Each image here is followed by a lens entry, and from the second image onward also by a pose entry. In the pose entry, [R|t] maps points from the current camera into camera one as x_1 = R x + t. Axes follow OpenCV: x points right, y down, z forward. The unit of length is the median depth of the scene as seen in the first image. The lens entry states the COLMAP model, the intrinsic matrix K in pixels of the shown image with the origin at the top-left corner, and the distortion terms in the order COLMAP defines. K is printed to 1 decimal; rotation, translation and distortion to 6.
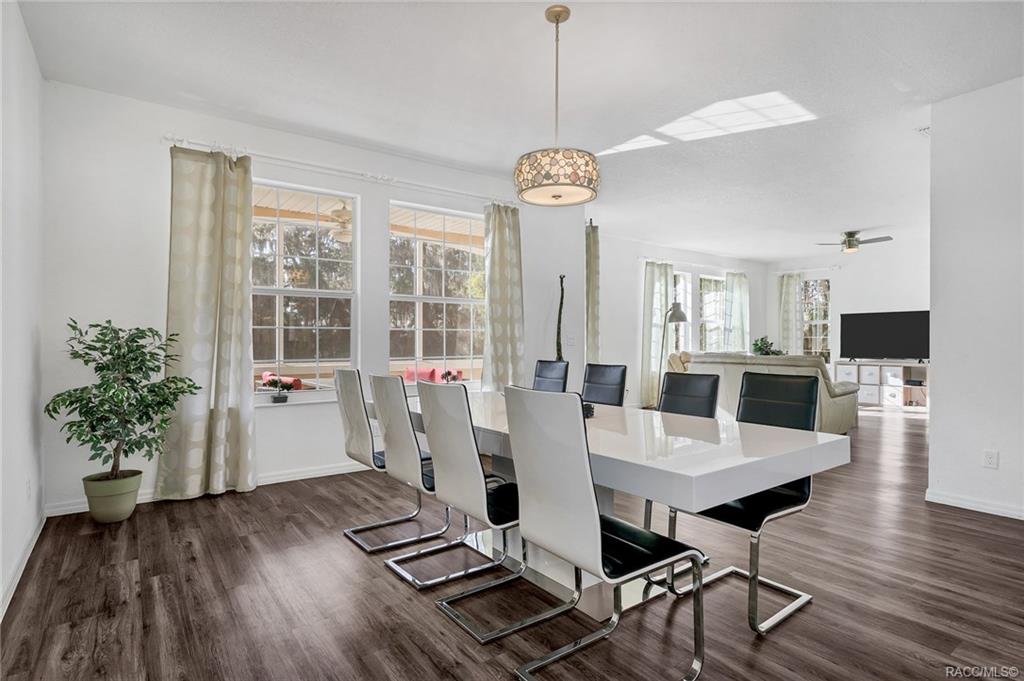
lens RADIAL K [[529.8, 0, 512.0], [0, 529.8, 340.5], [0, 0, 1]] dist [-0.001413, -0.000463]
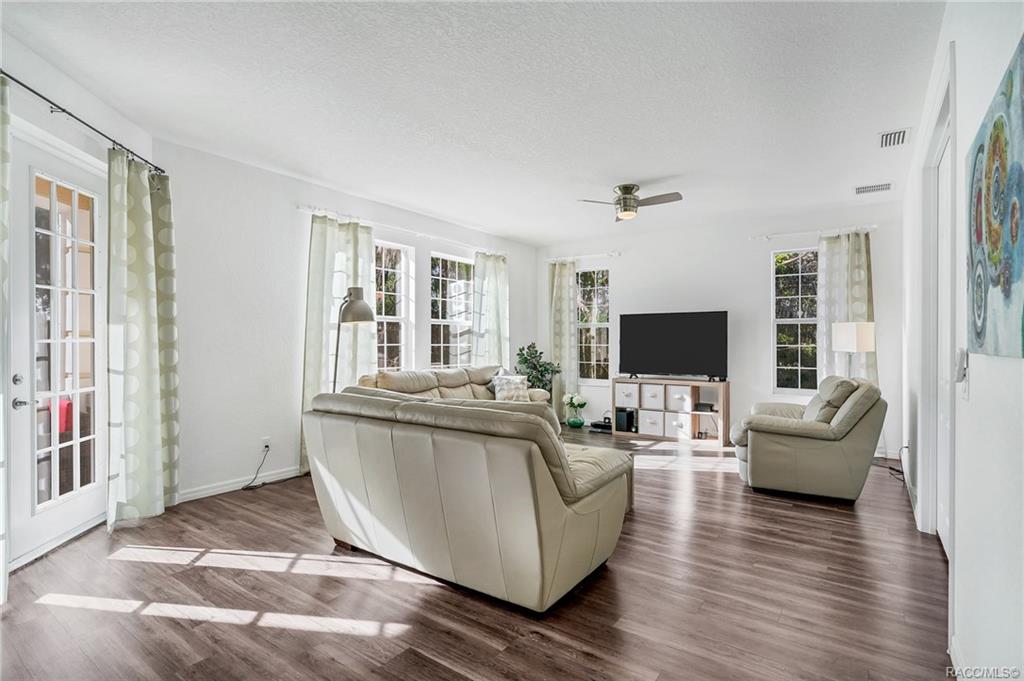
lens RADIAL K [[485.9, 0, 512.0], [0, 485.9, 340.5], [0, 0, 1]] dist [0.001268, 0.000070]
pose [[0.953757, 0.003841, 0.300554, 0.271335], [-0.004230, 0.999991, 0.000645, -0.013538], [-0.300549, -0.001887, 0.953765, 0.394127]]
